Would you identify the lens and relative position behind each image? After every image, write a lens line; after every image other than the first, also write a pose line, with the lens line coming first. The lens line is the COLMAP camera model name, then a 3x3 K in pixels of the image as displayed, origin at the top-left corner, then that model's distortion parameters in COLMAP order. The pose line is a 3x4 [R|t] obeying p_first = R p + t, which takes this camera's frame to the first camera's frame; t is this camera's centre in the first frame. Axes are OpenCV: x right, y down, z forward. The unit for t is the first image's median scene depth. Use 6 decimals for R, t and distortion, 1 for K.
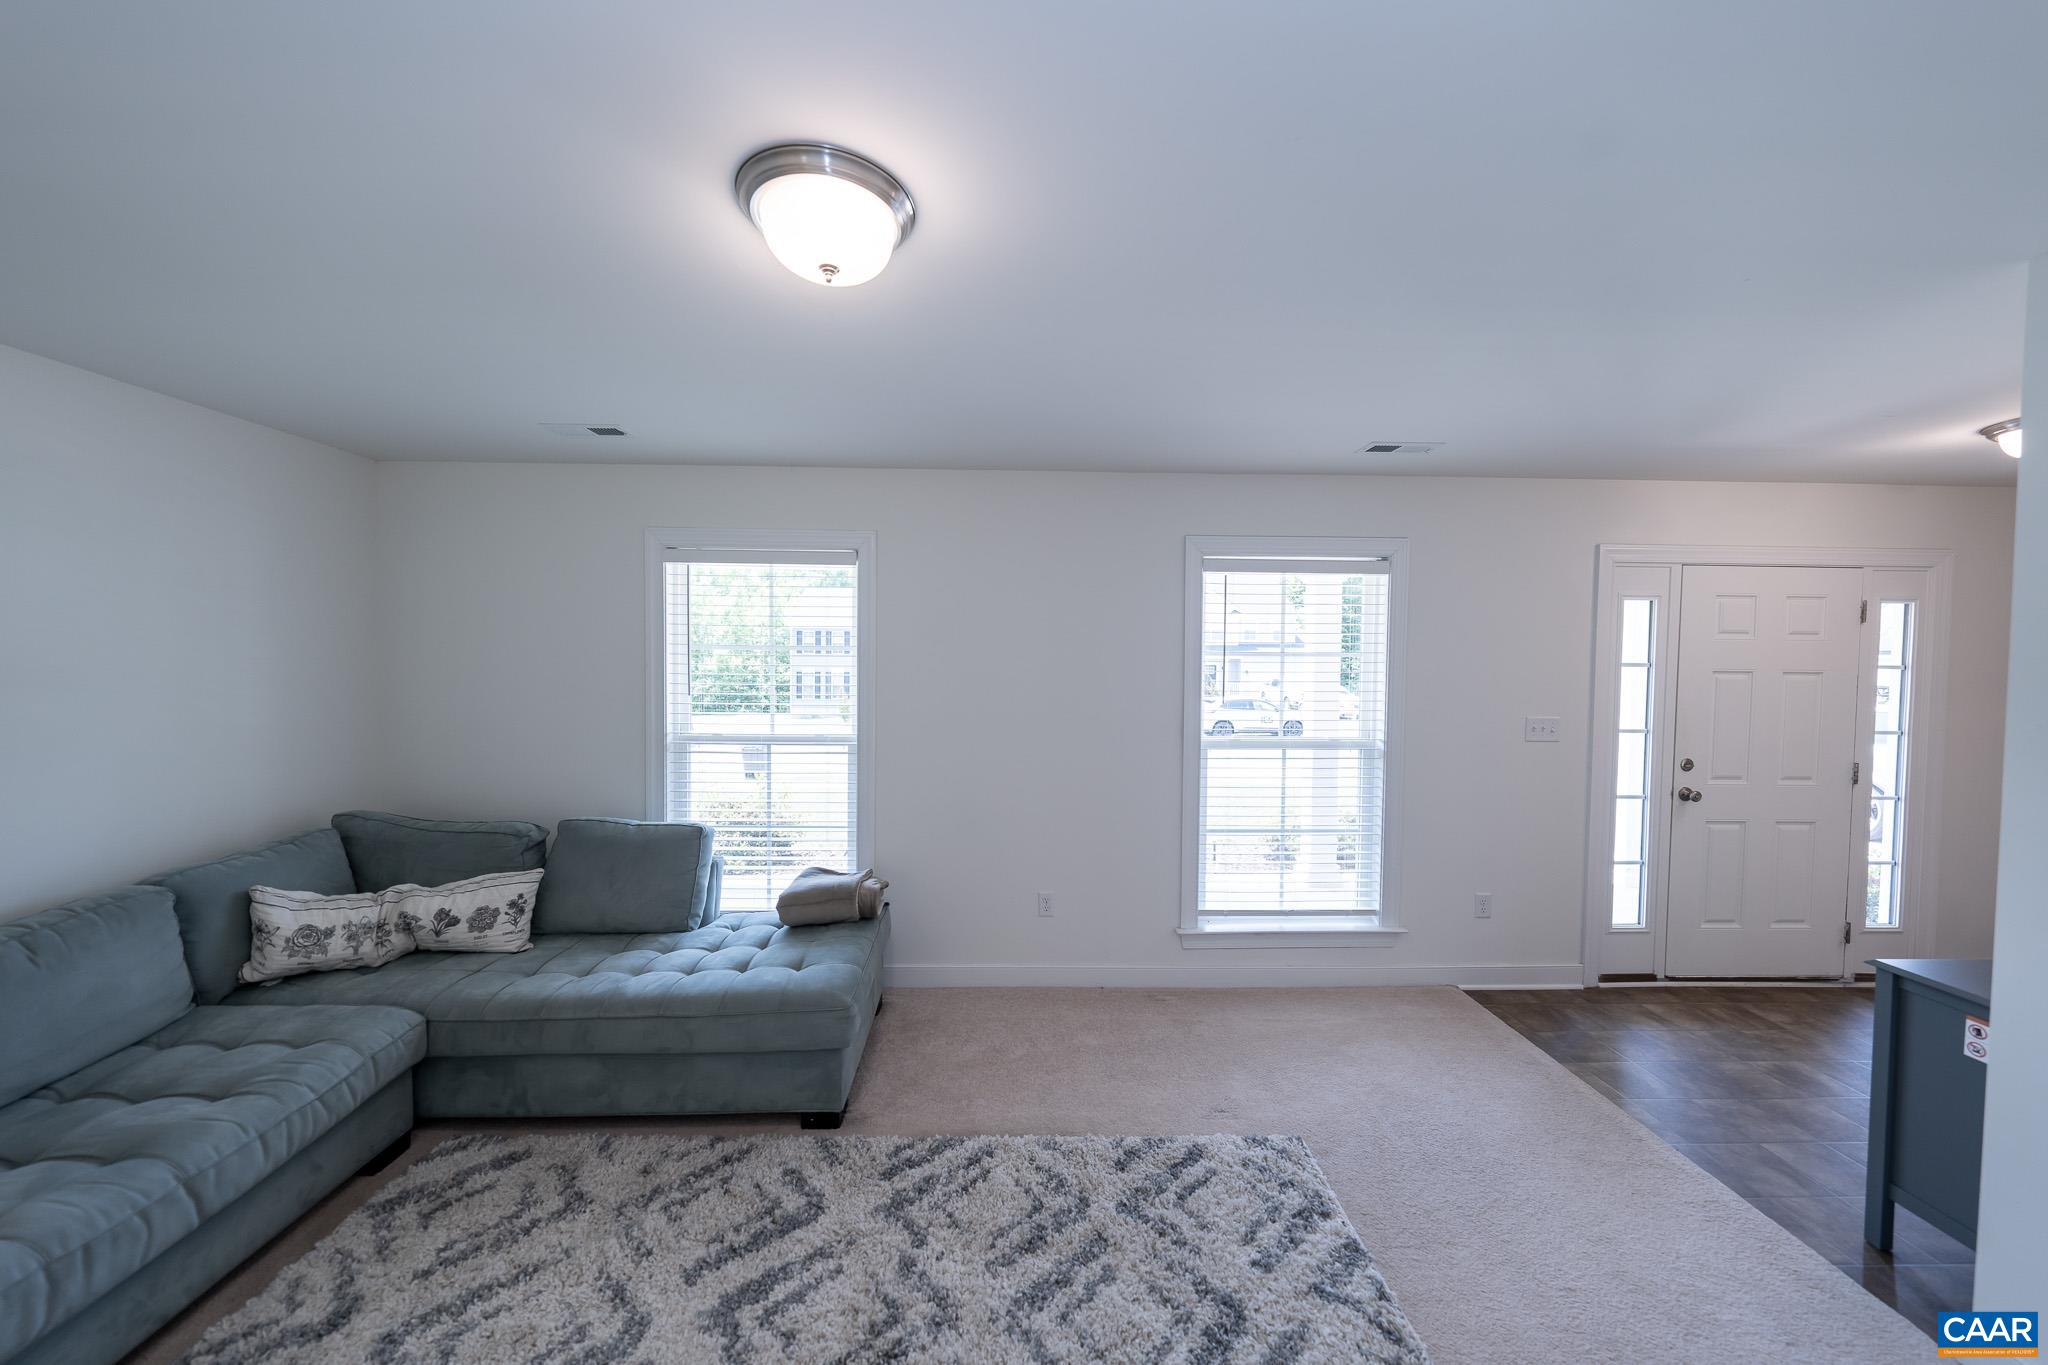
lens RADIAL K [[693.7, 0, 1020.5], [0, 693.7, 675.1], [0, 0, 1]] dist [-0.005274, 0.000345]
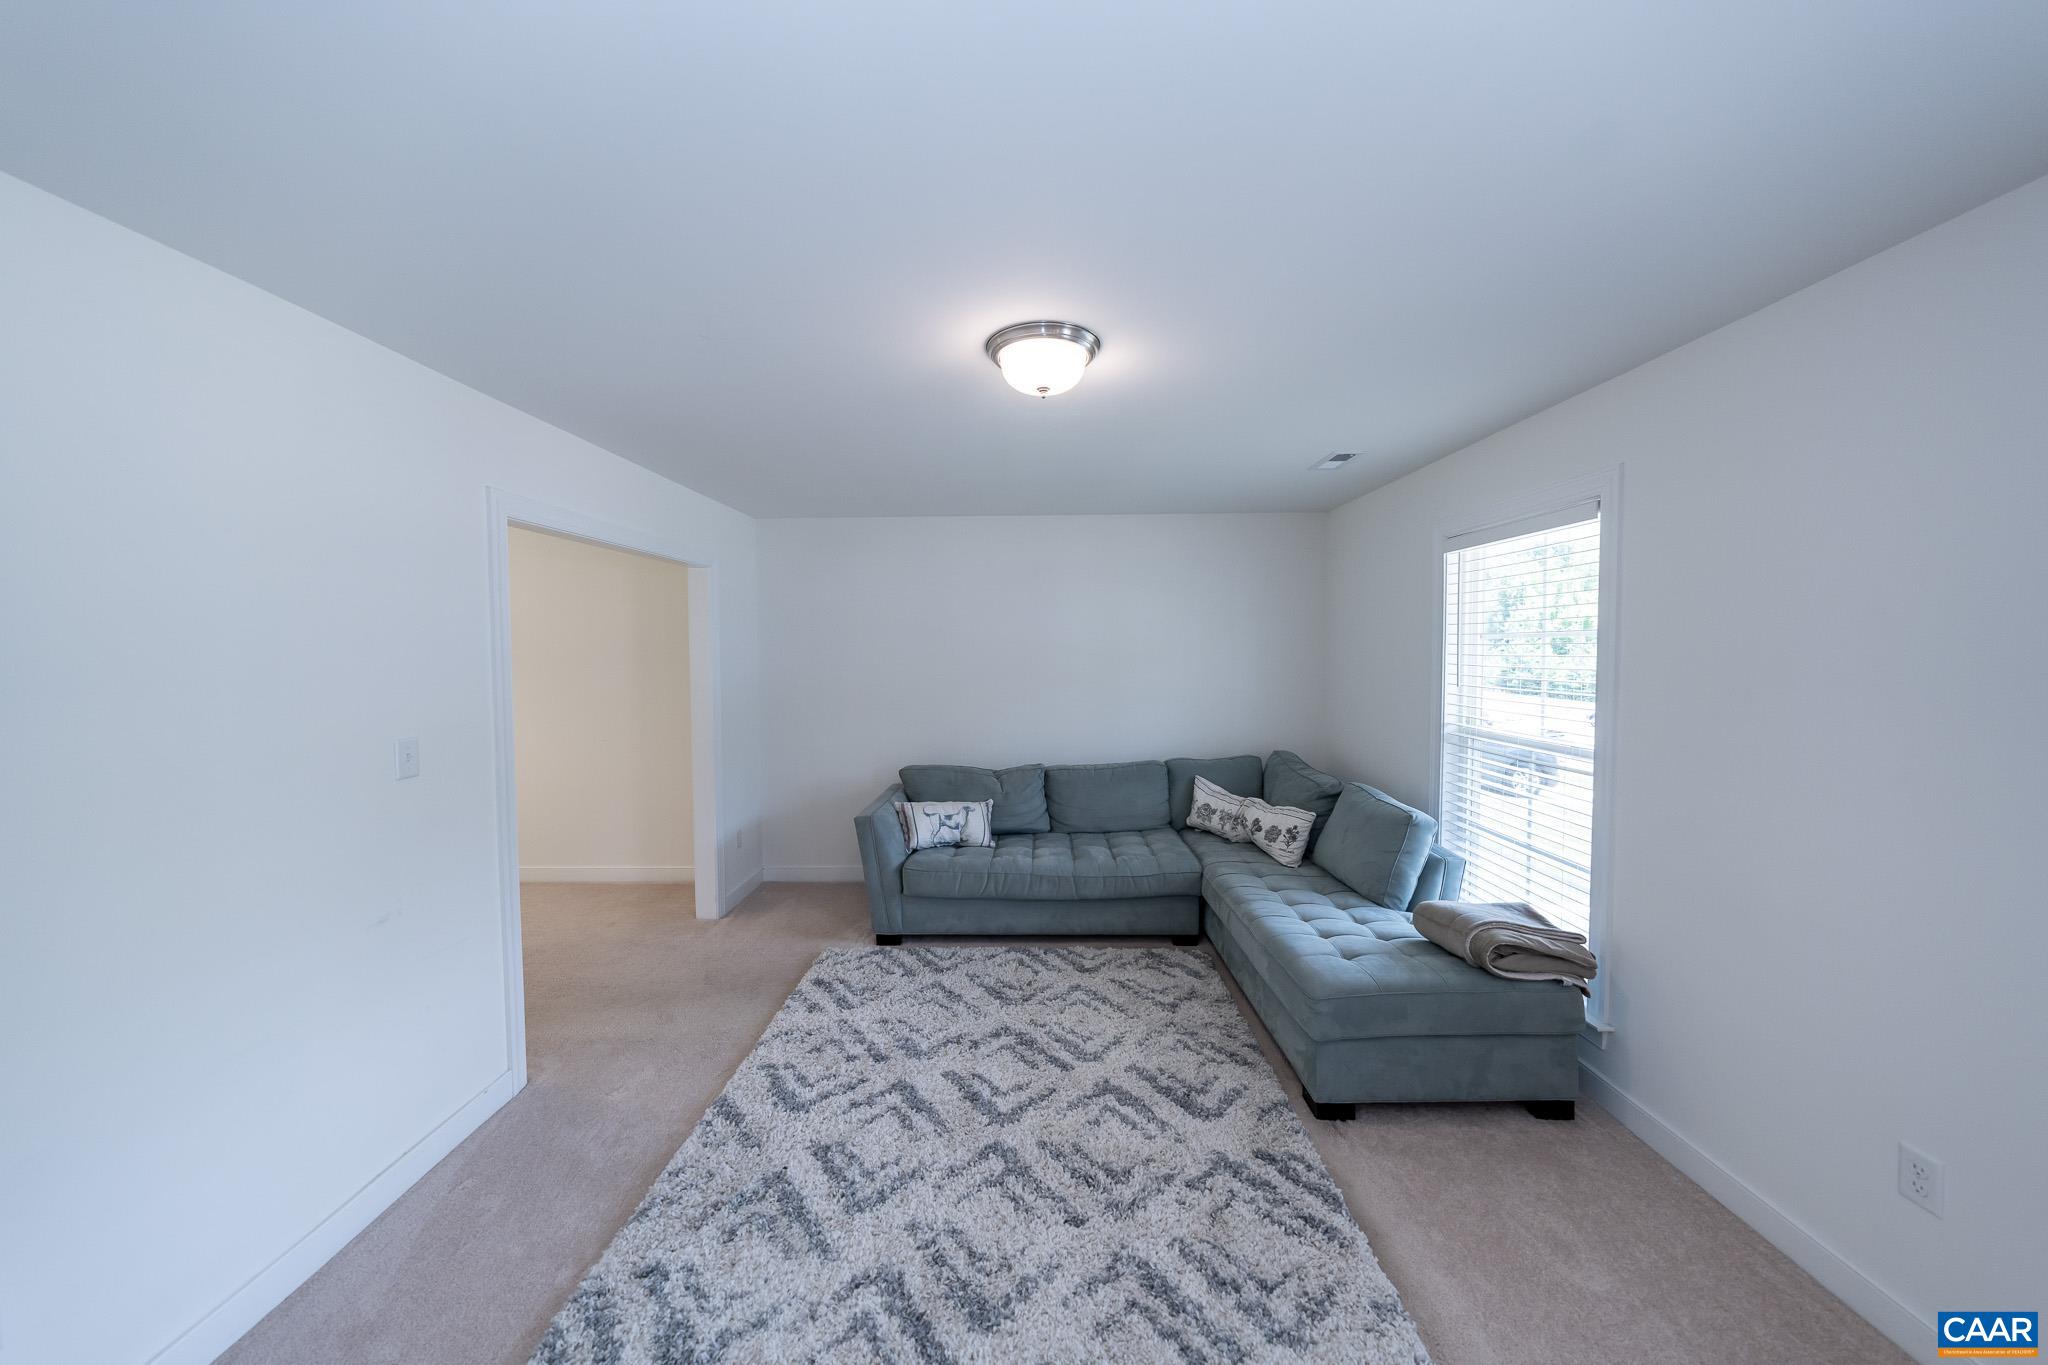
lens RADIAL K [[690.1, 0, 1020.0], [0, 690.1, 674.5], [0, 0, 1]] dist [-0.007023, 0.001210]
pose [[-0.046167, 0.027056, -0.998567, 0.761474], [-0.018429, 0.999440, 0.027931, -0.004754], [0.998764, 0.019692, -0.045642, 0.632495]]
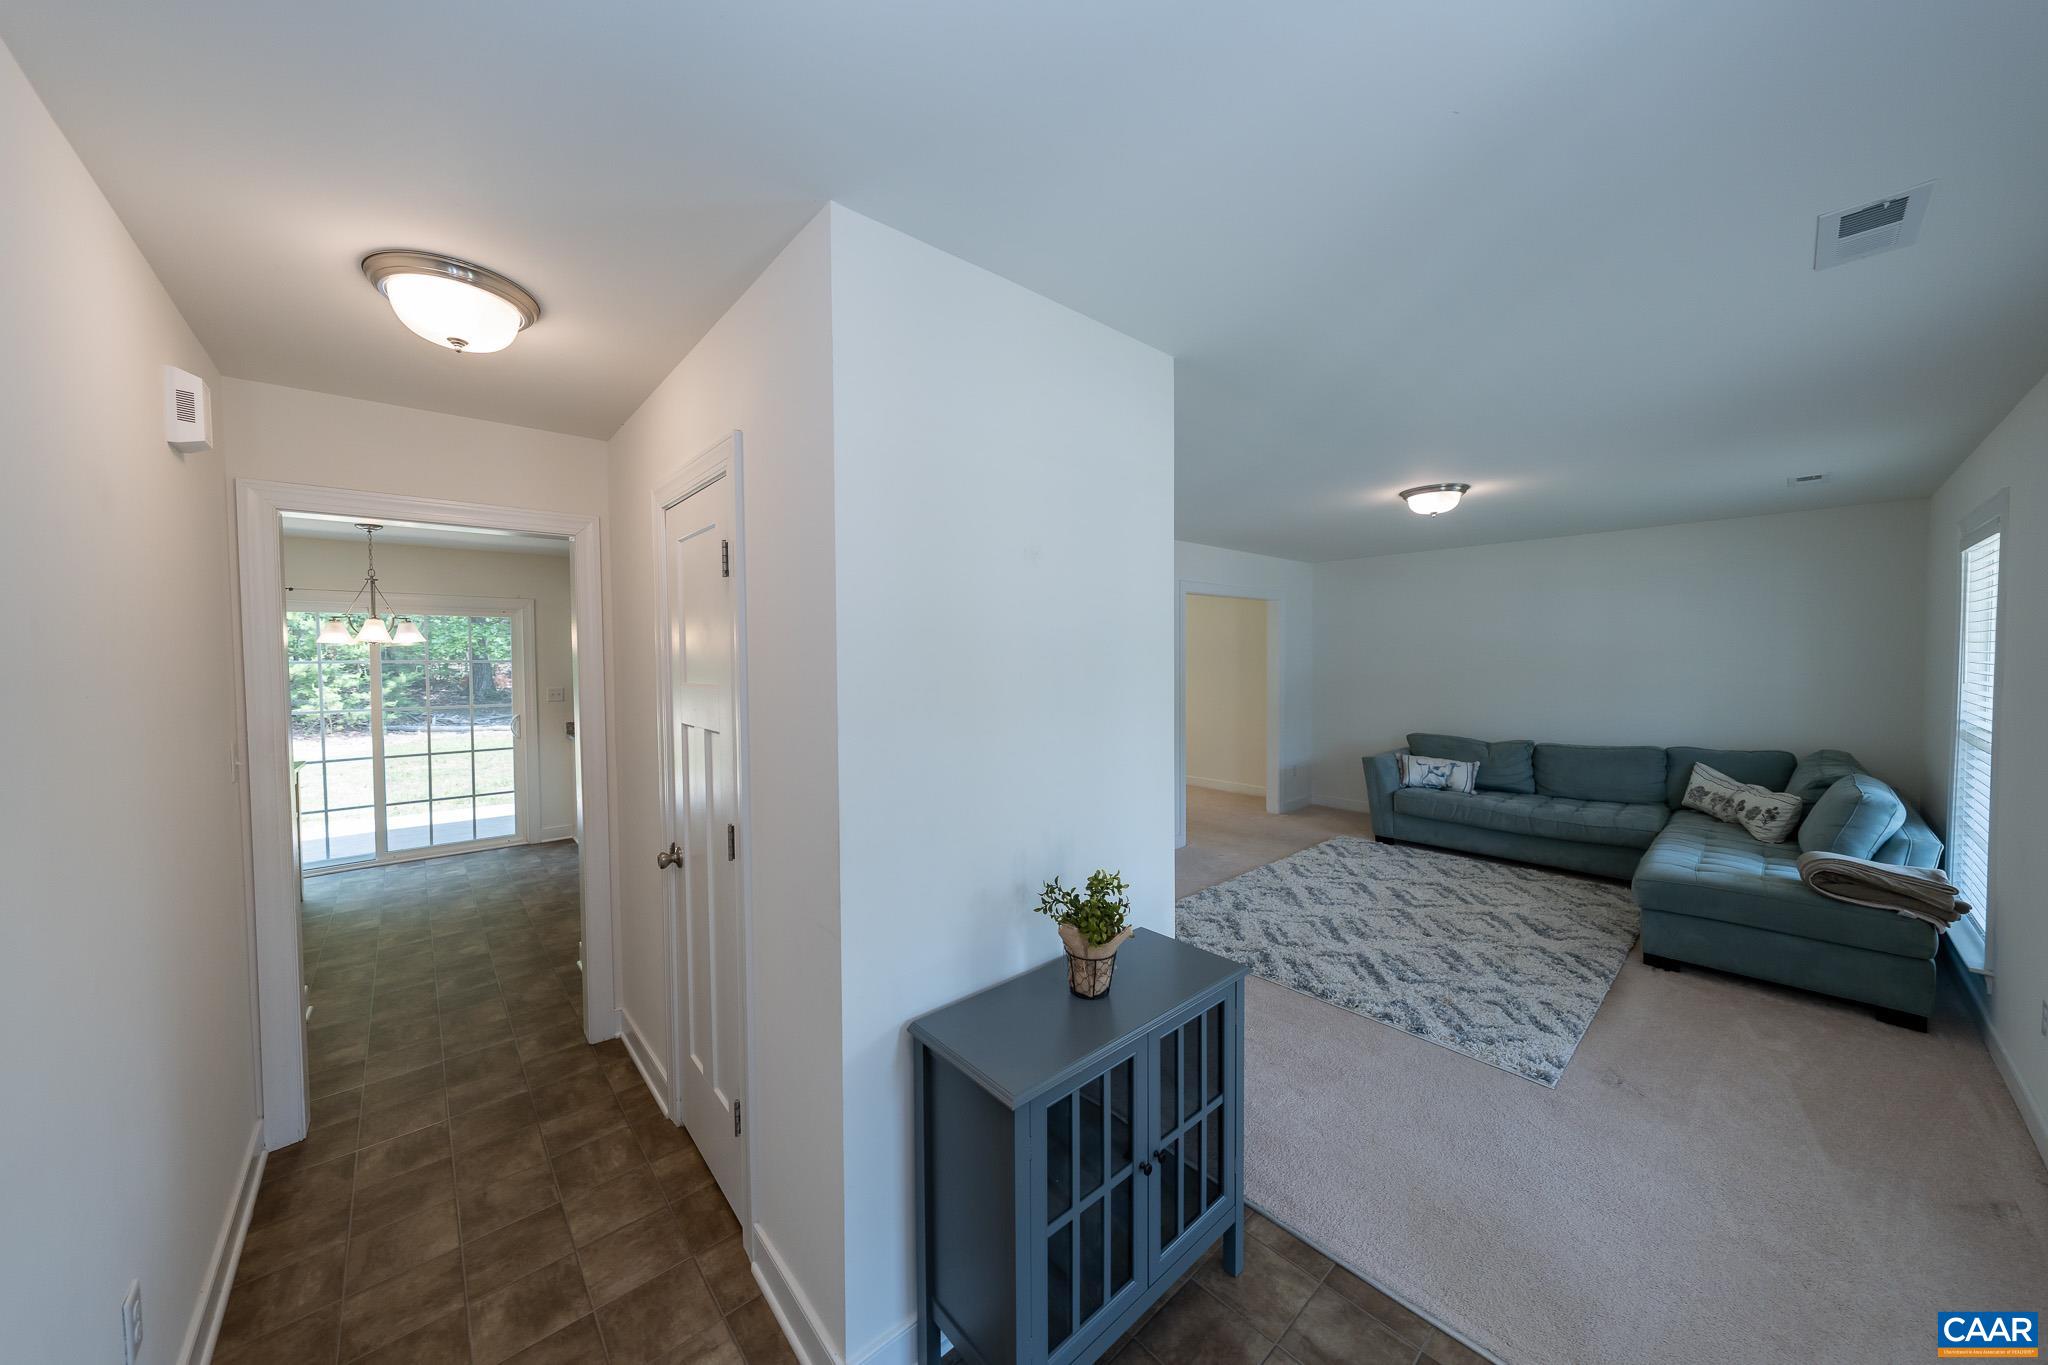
lens RADIAL K [[687.0, 0, 1020.4], [0, 687.0, 675.3], [0, 0, 1]] dist [-0.004328, -0.000066]
pose [[-0.762659, 0.015265, -0.646620, 1.768053], [-0.015648, 0.998993, 0.042039, -0.002511], [0.646611, 0.042180, -0.761653, 1.281124]]
